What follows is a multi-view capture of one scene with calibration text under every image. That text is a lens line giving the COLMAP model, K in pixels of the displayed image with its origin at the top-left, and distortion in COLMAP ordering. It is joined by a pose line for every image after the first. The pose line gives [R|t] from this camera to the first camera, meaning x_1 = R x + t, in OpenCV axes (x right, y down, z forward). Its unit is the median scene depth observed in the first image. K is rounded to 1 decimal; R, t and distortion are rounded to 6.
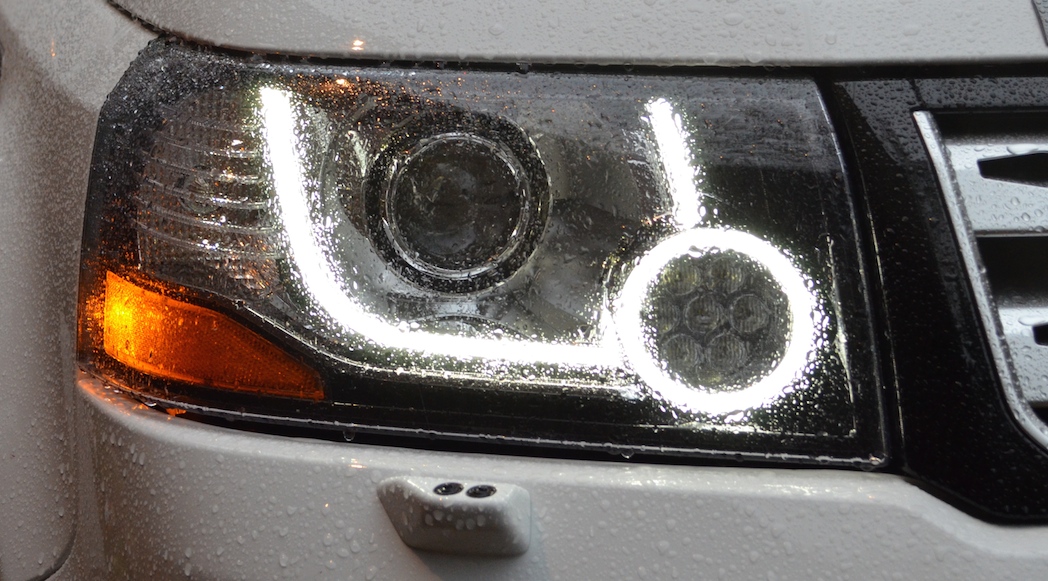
lens RADIAL K [[1519.8, 0, 523.1], [0, 1519.8, 295.0], [0, 0, 1]] dist [0.168058, 0.000000]
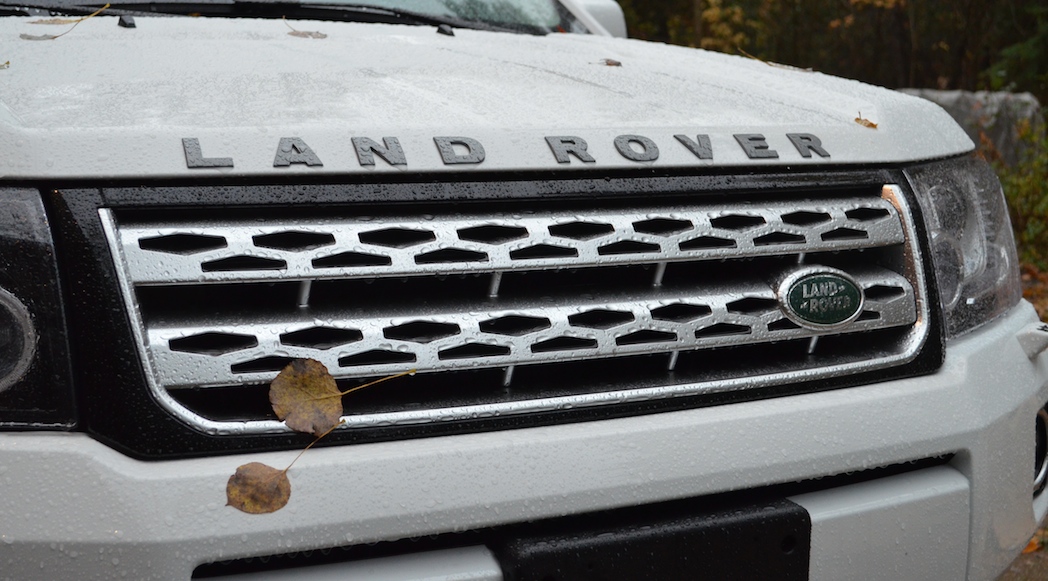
lens RADIAL K [[1519.8, 0, 524.8], [0, 1519.8, 285.0], [0, 0, 1]] dist [0.168058, 0.000000]
pose [[0.997777, -0.017238, 0.064377, 0.600470], [0.018417, 0.999673, -0.017768, -0.001950], [-0.064049, 0.018914, 0.997767, -0.647984]]
